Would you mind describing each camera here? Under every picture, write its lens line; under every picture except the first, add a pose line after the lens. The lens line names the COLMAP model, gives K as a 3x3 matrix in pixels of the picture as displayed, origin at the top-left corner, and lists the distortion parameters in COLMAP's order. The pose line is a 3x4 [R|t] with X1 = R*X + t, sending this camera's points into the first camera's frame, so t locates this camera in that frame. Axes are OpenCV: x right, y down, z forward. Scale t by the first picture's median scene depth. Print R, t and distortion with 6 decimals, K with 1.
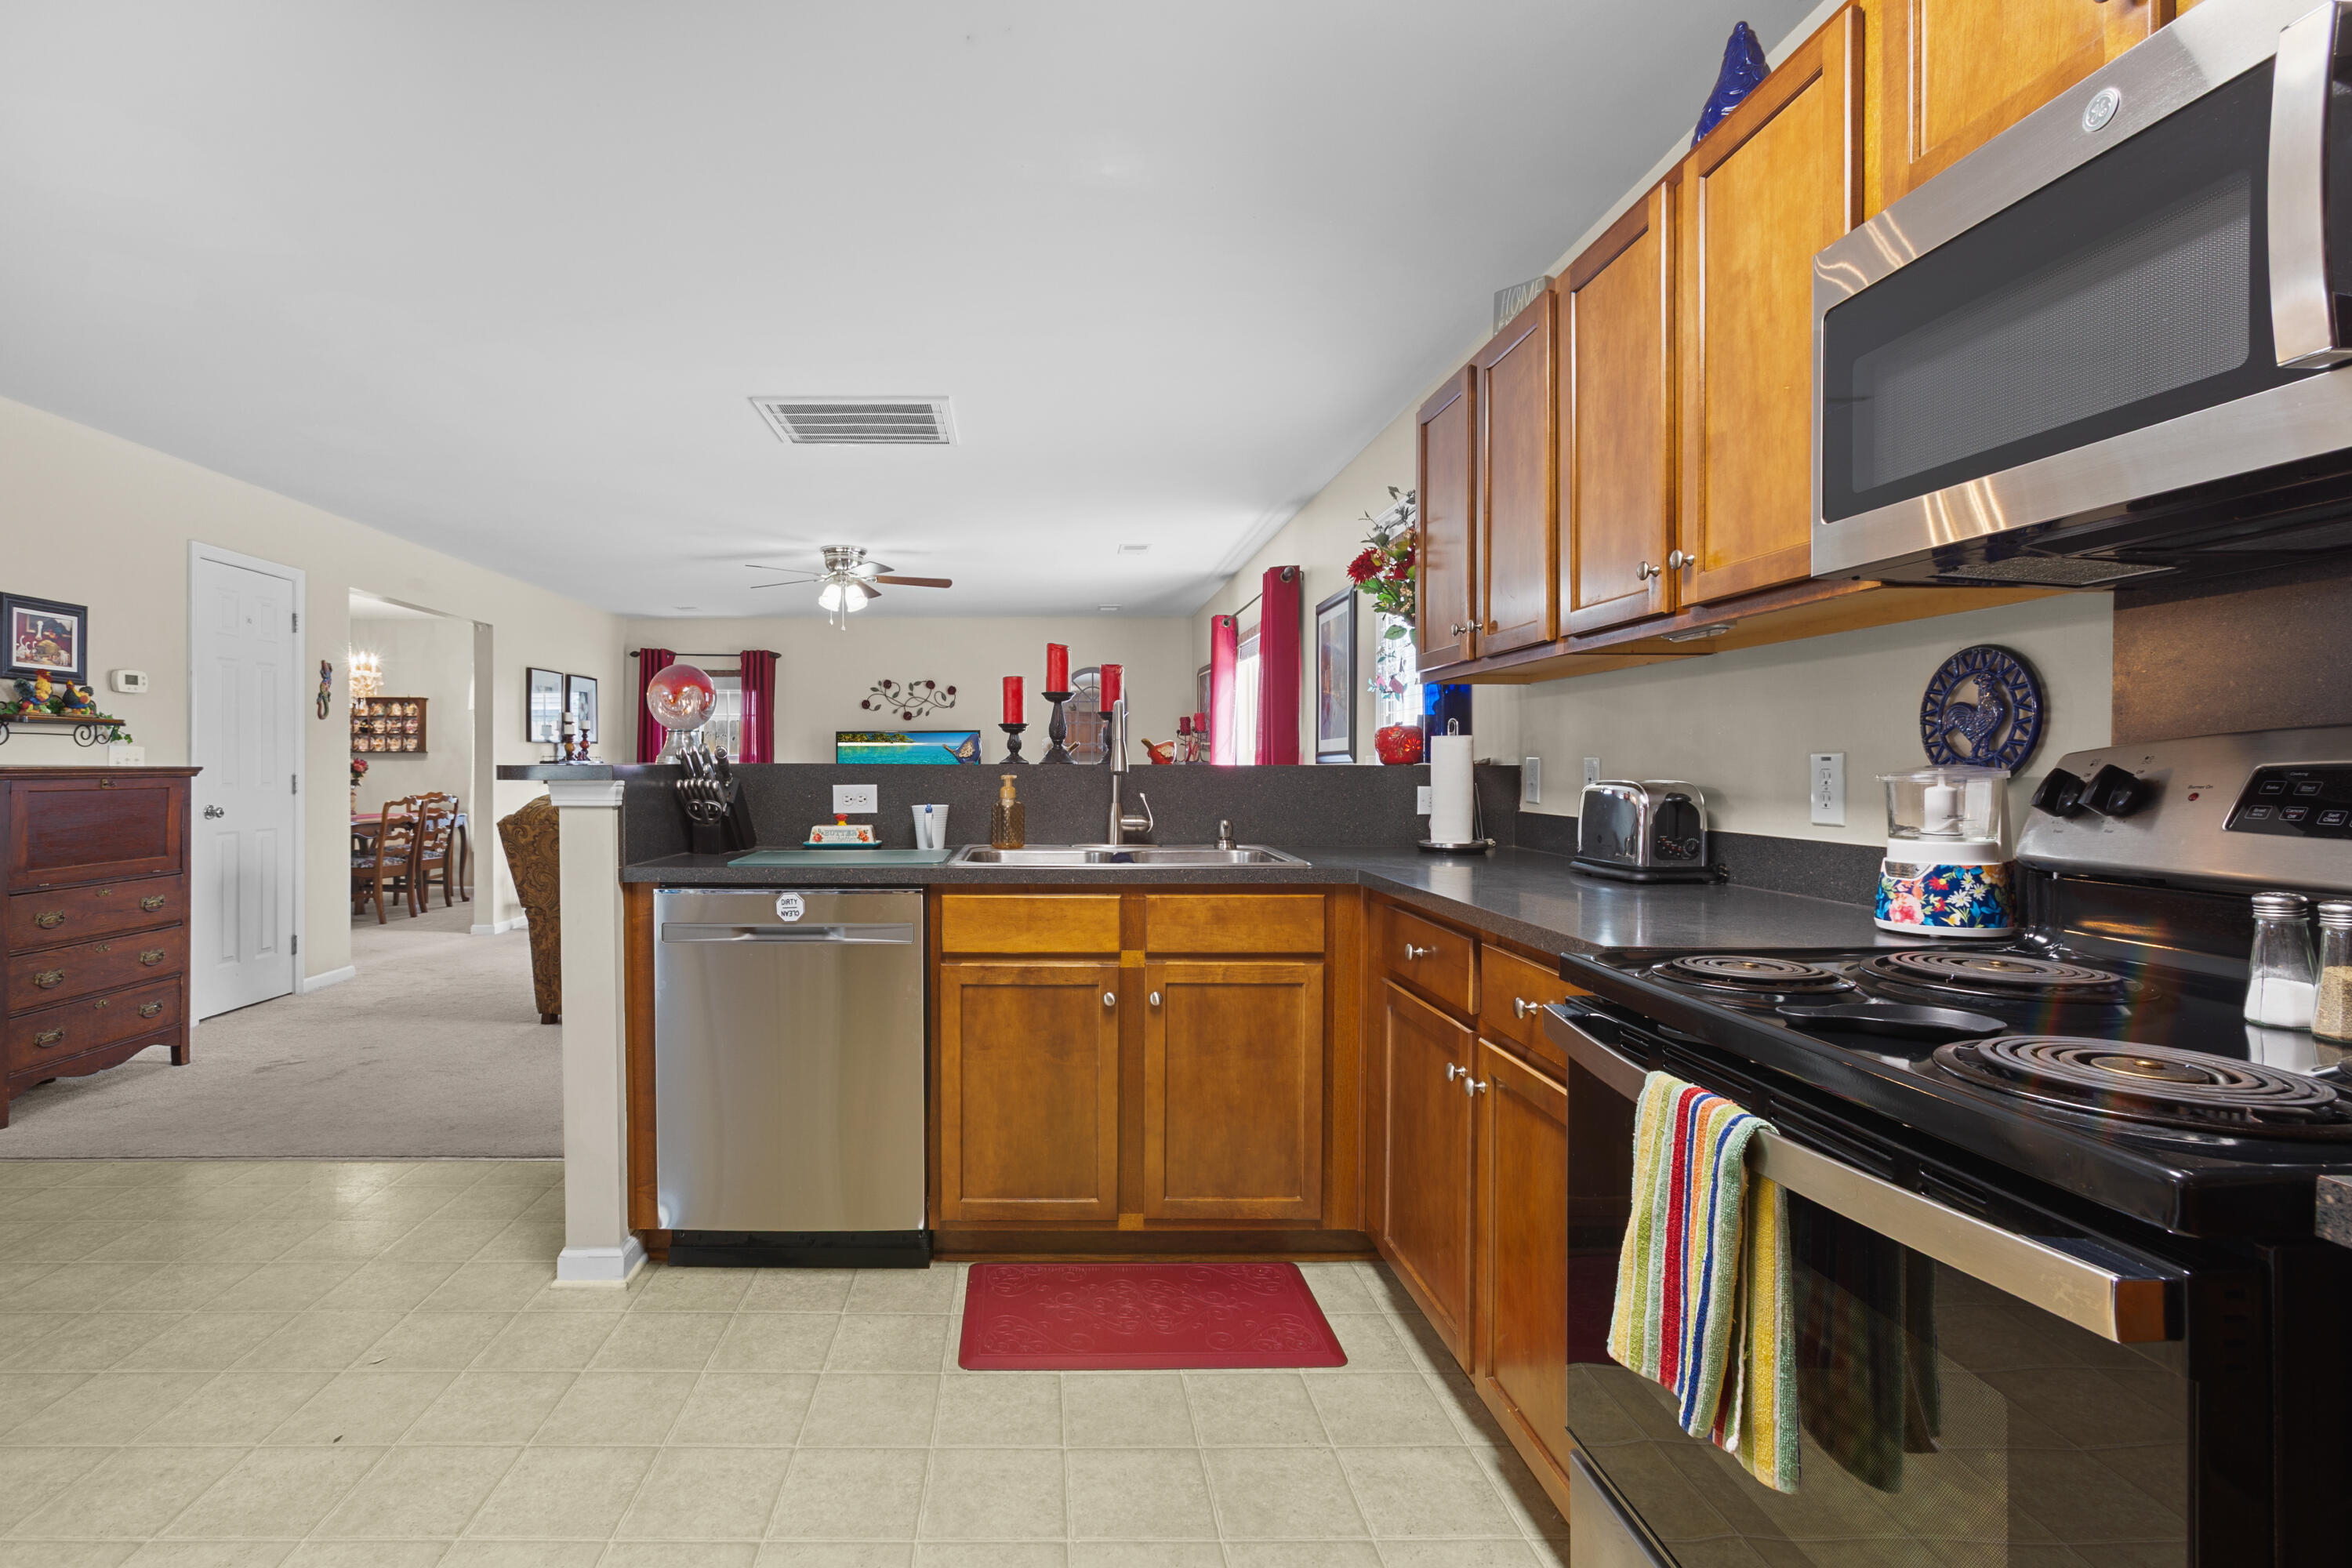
lens RADIAL K [[1098.7, 0, 1010.4], [0, 1098.7, 772.5], [0, 0, 1]] dist [-0.011078, 0.000365]
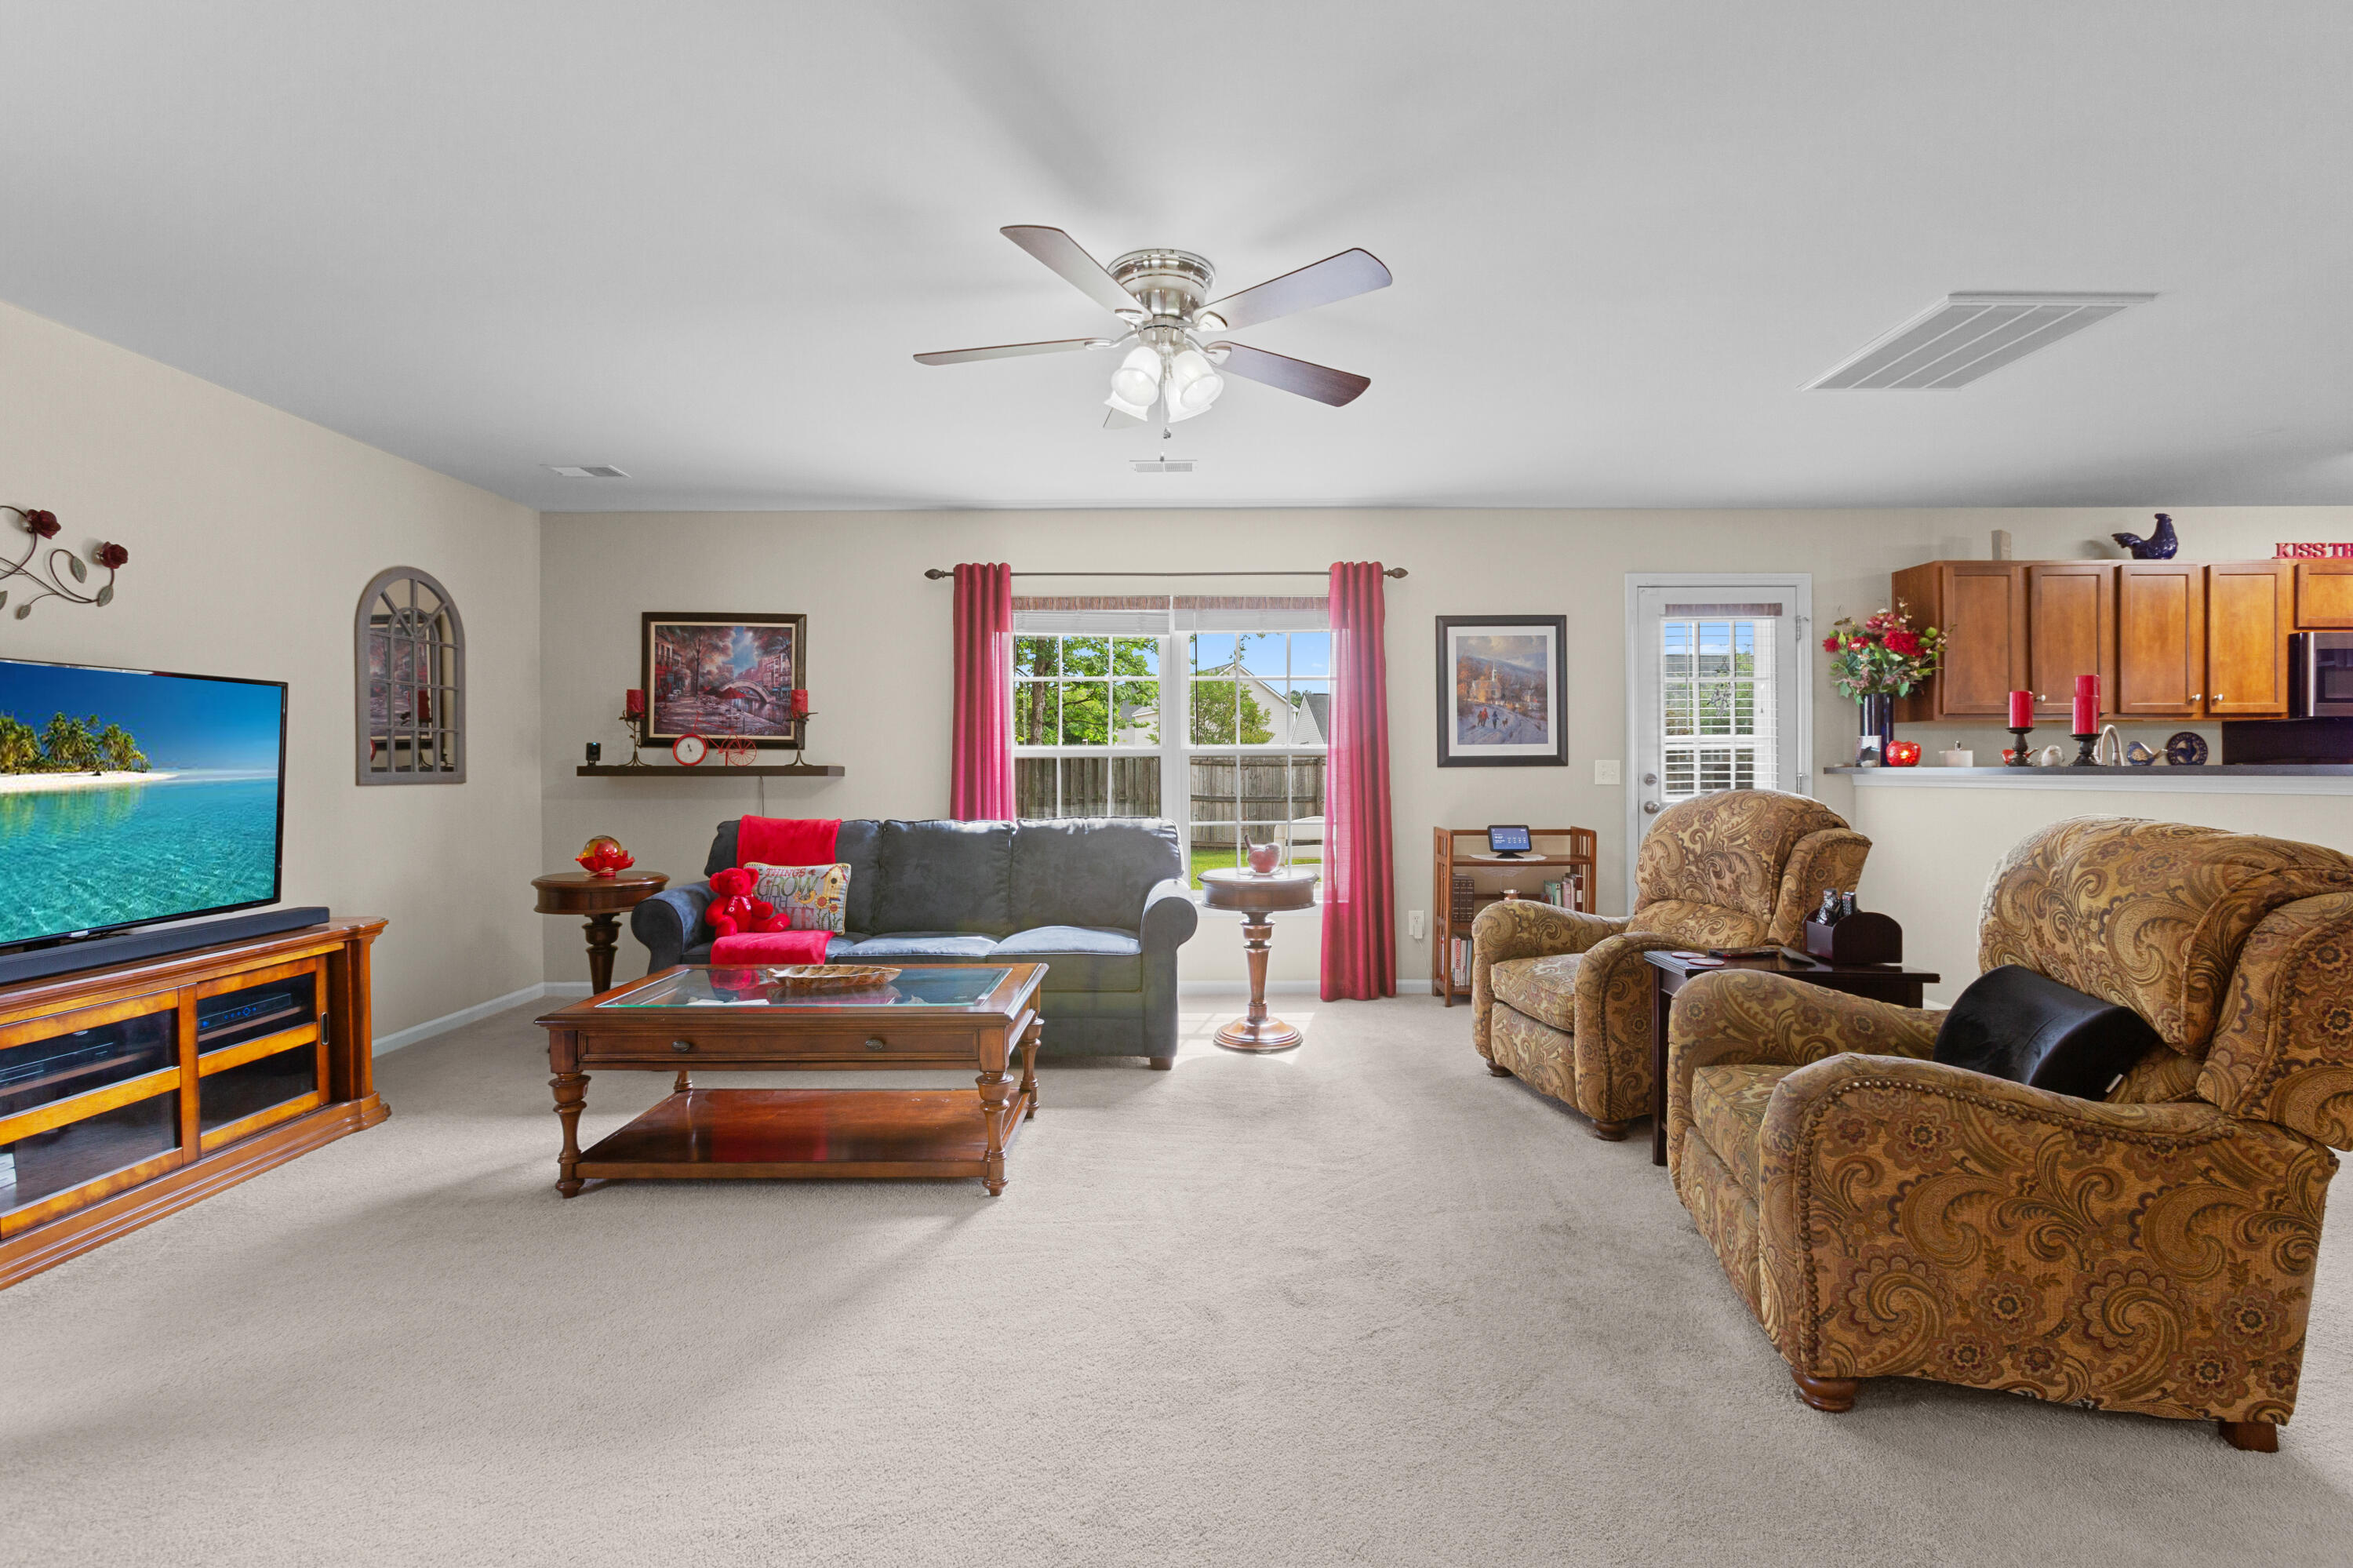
lens RADIAL K [[1083.9, 0, 1184.3], [0, 1083.9, 770.0], [0, 0, 1]] dist [-0.023991, 0.017906]
pose [[-0.025966, -0.004341, 0.999653, -0.681235], [0.010358, 0.999936, 0.004612, -0.011155], [-0.999609, 0.010474, -0.025919, 1.170909]]
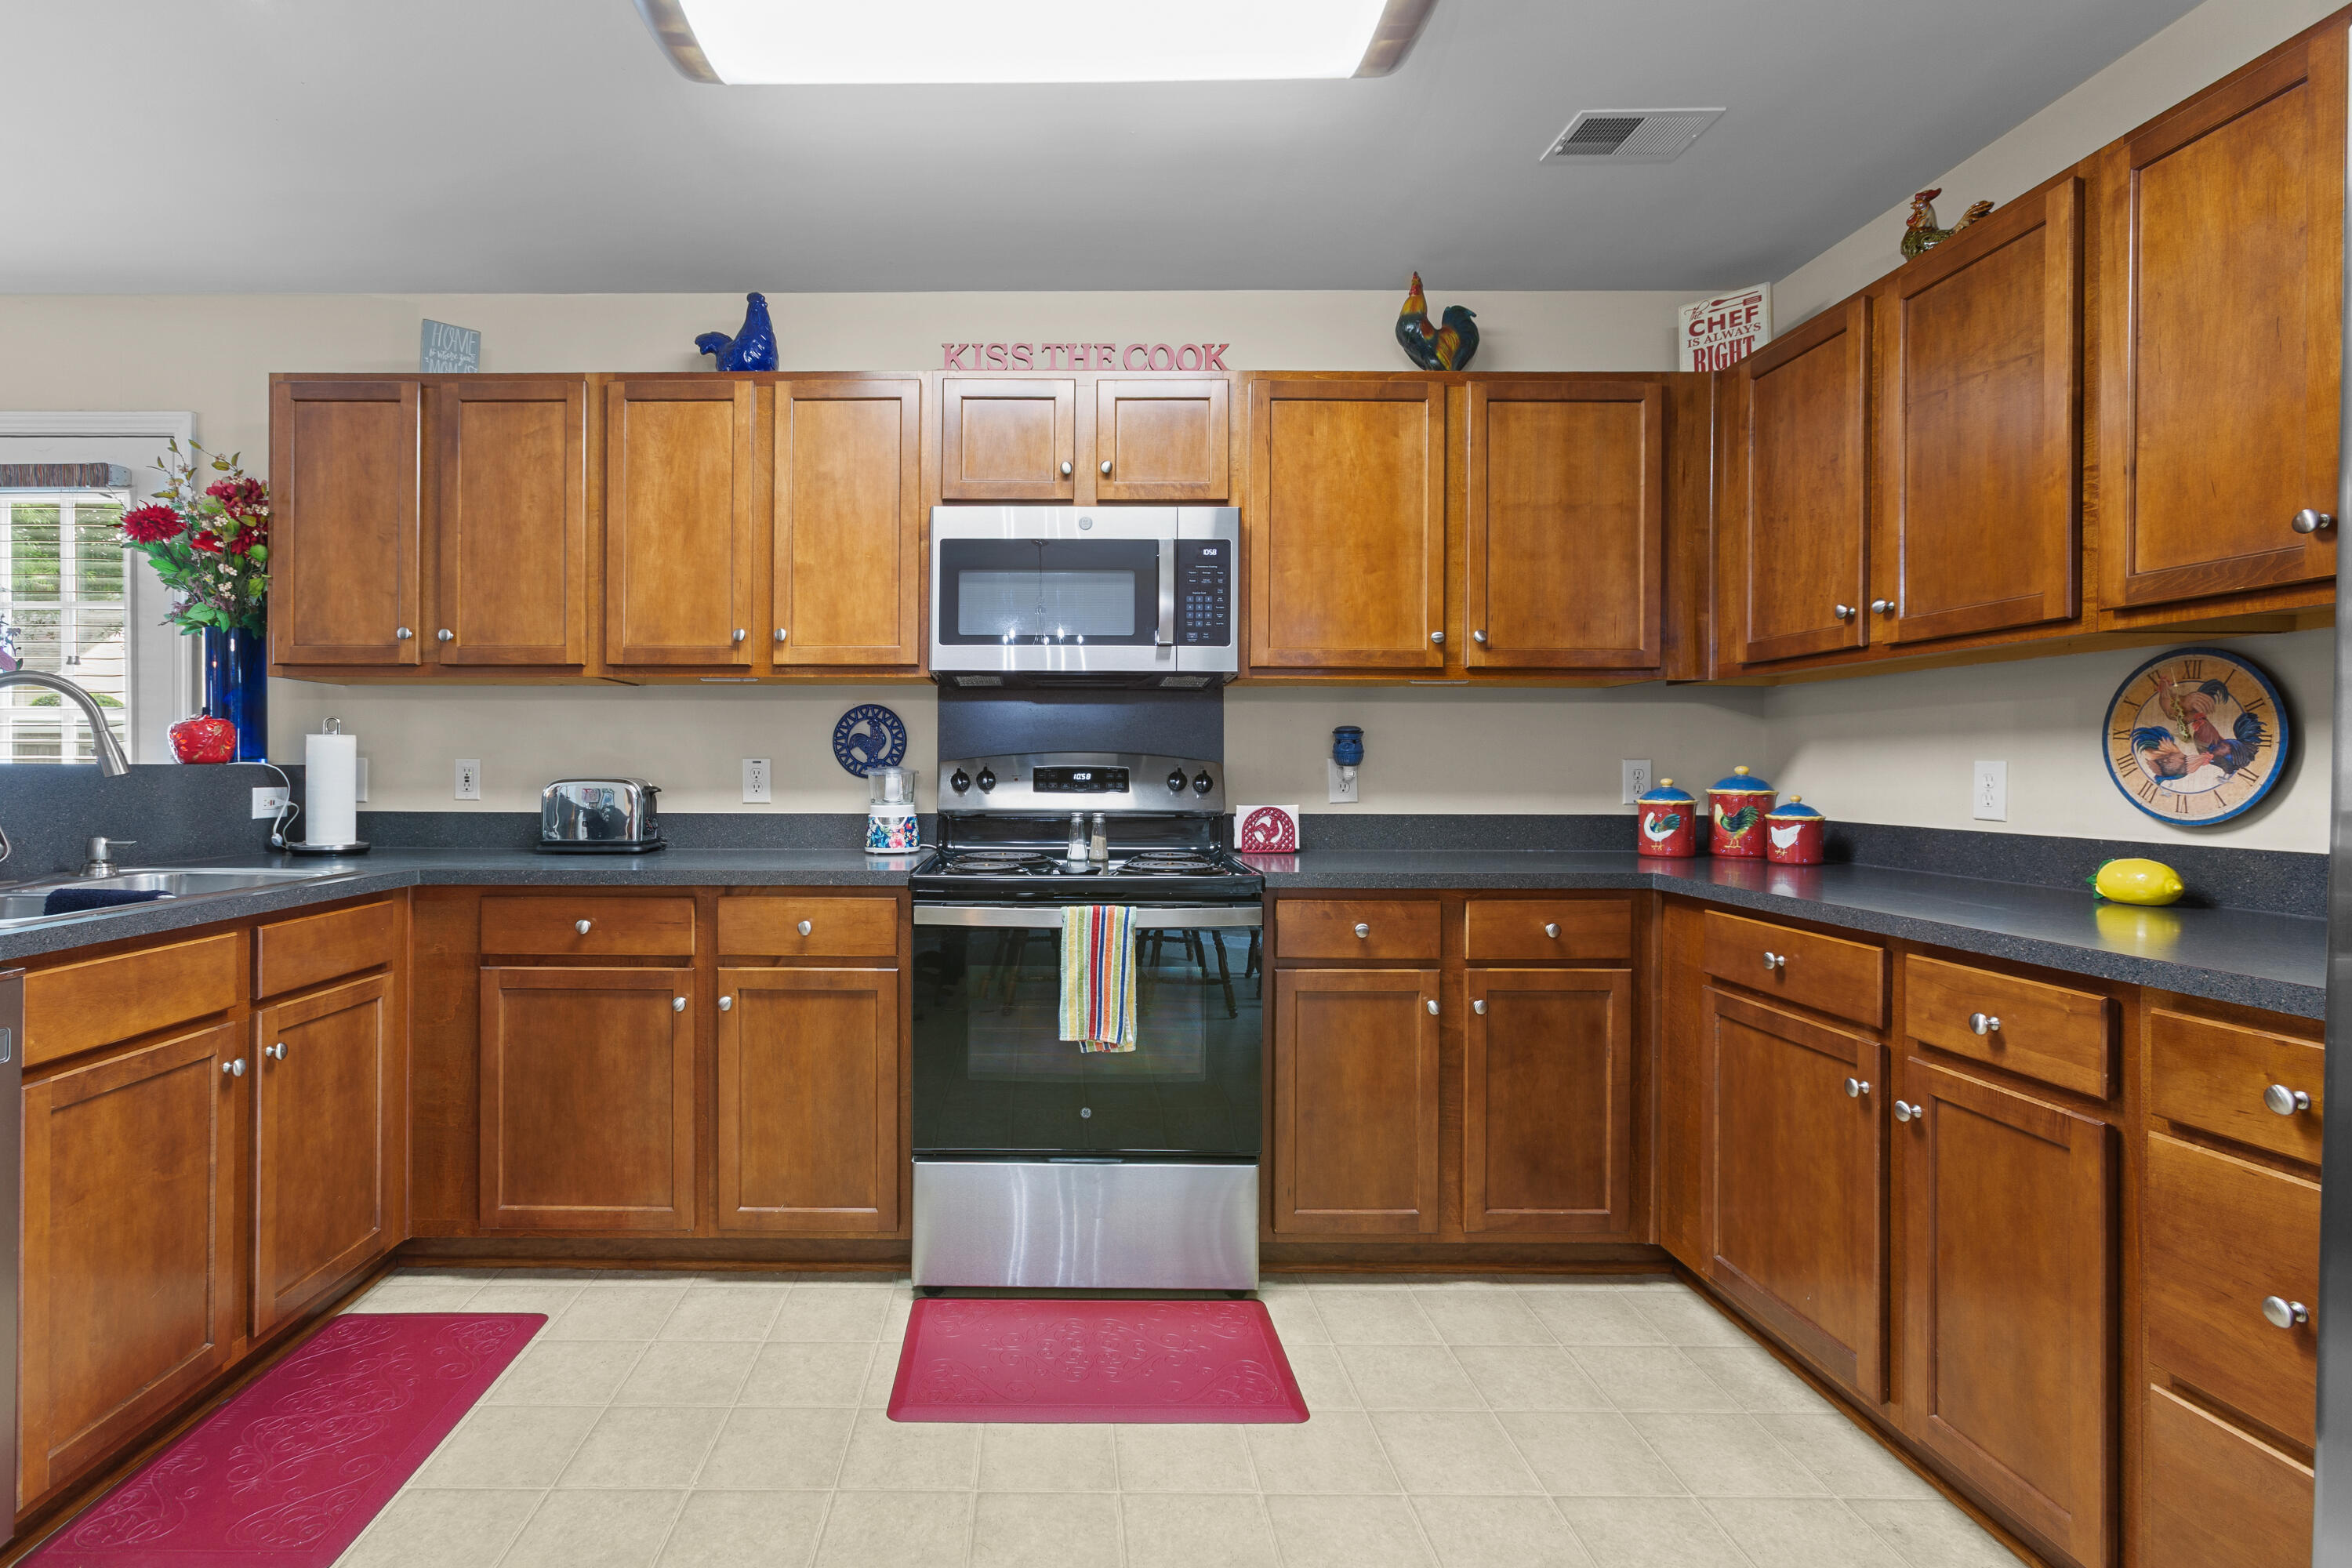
lens RADIAL K [[1128.5, 0, 1071.3], [0, 1128.5, 763.9], [0, 0, 1]] dist [-0.029005, 0.020106]
pose [[-0.013563, 0.001937, 0.999906, -0.298650], [0.002411, 0.999995, -0.001904, -0.001750], [-0.999905, 0.002385, -0.013567, 0.179890]]
